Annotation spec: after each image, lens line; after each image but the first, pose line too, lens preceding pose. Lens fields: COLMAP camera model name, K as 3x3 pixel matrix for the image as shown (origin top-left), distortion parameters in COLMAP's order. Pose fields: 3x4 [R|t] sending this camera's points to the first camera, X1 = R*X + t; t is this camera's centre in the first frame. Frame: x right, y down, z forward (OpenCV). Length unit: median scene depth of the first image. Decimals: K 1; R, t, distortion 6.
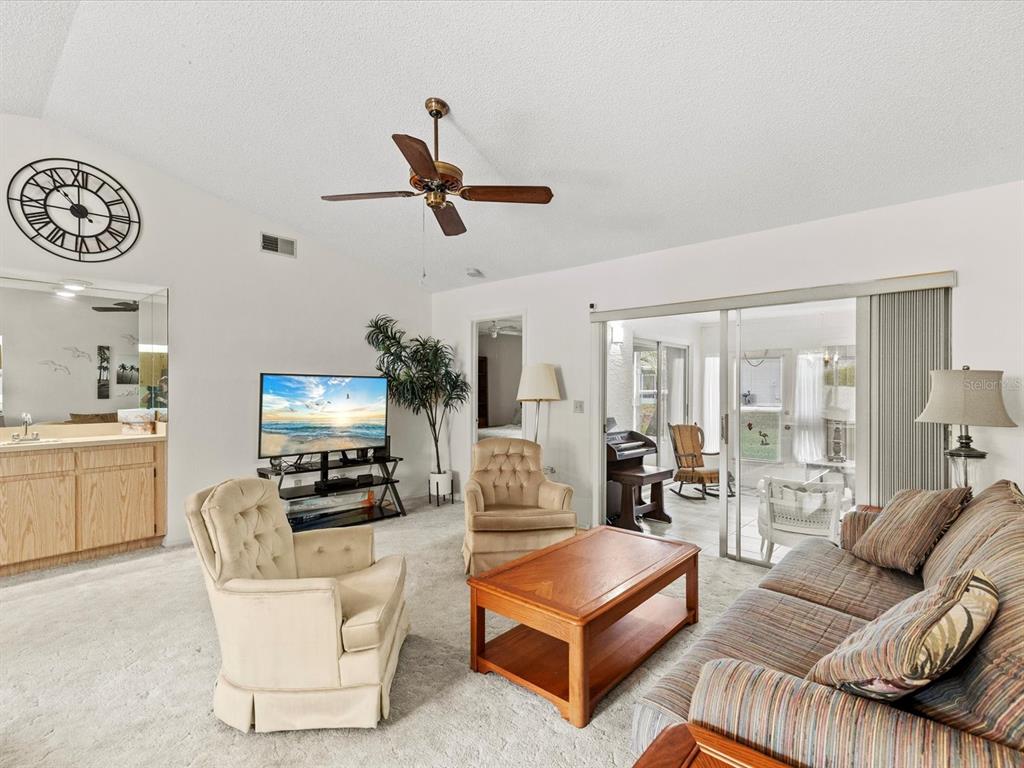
lens RADIAL K [[487.5, 0, 513.9], [0, 487.5, 386.7], [0, 0, 1]] dist [-0.000052, -0.000077]
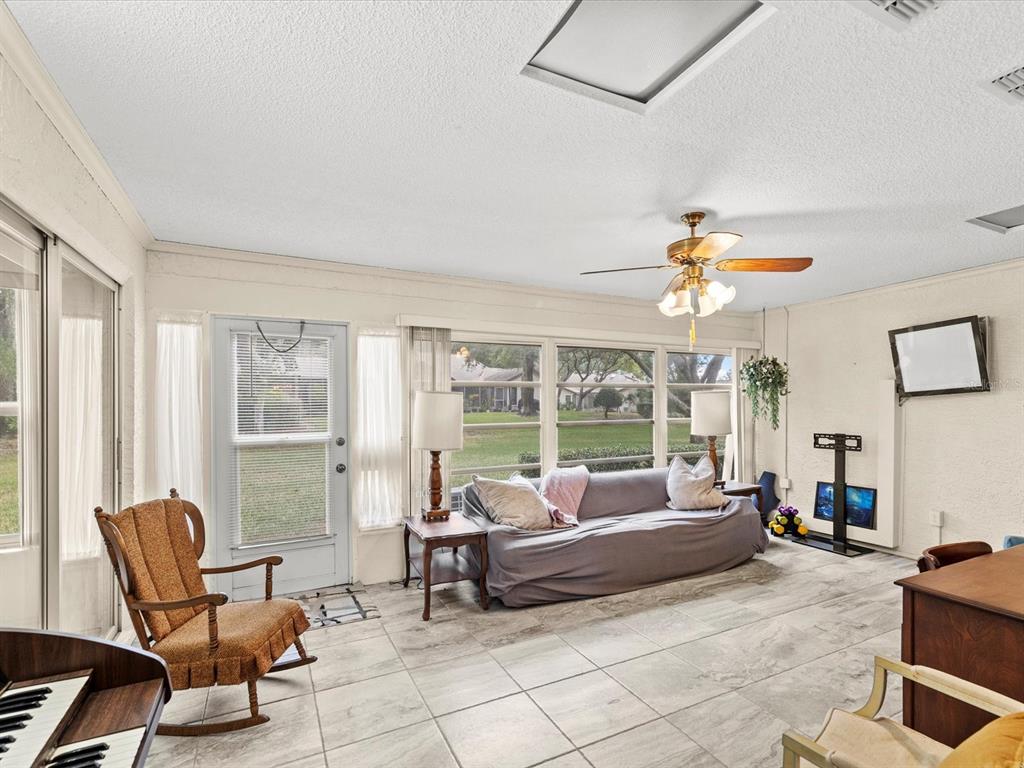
lens RADIAL K [[487.5, 0, 508.5], [0, 487.5, 402.6], [0, 0, 1]] dist [-0.000052, -0.000077]
pose [[0.391384, -0.003091, 0.920222, 0.146051], [0.001217, 0.999995, 0.002842, 0.009720], [-0.920226, 0.000007, 0.391386, 0.668560]]
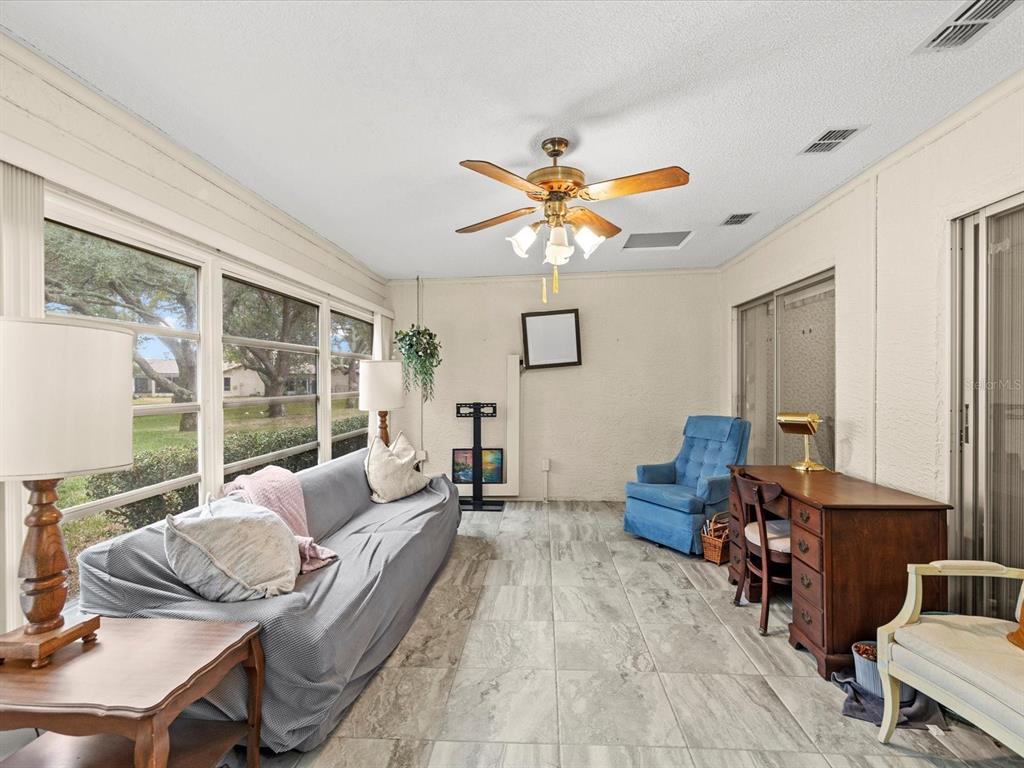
lens RADIAL K [[487.5, 0, 511.1], [0, 487.5, 382.6], [0, 0, 1]] dist [-0.000052, -0.000077]
pose [[-0.598128, 0.000704, 0.801400, 0.336060], [0.004475, 0.999987, 0.002461, 0.024529], [-0.801388, 0.005059, -0.598124, 0.936782]]
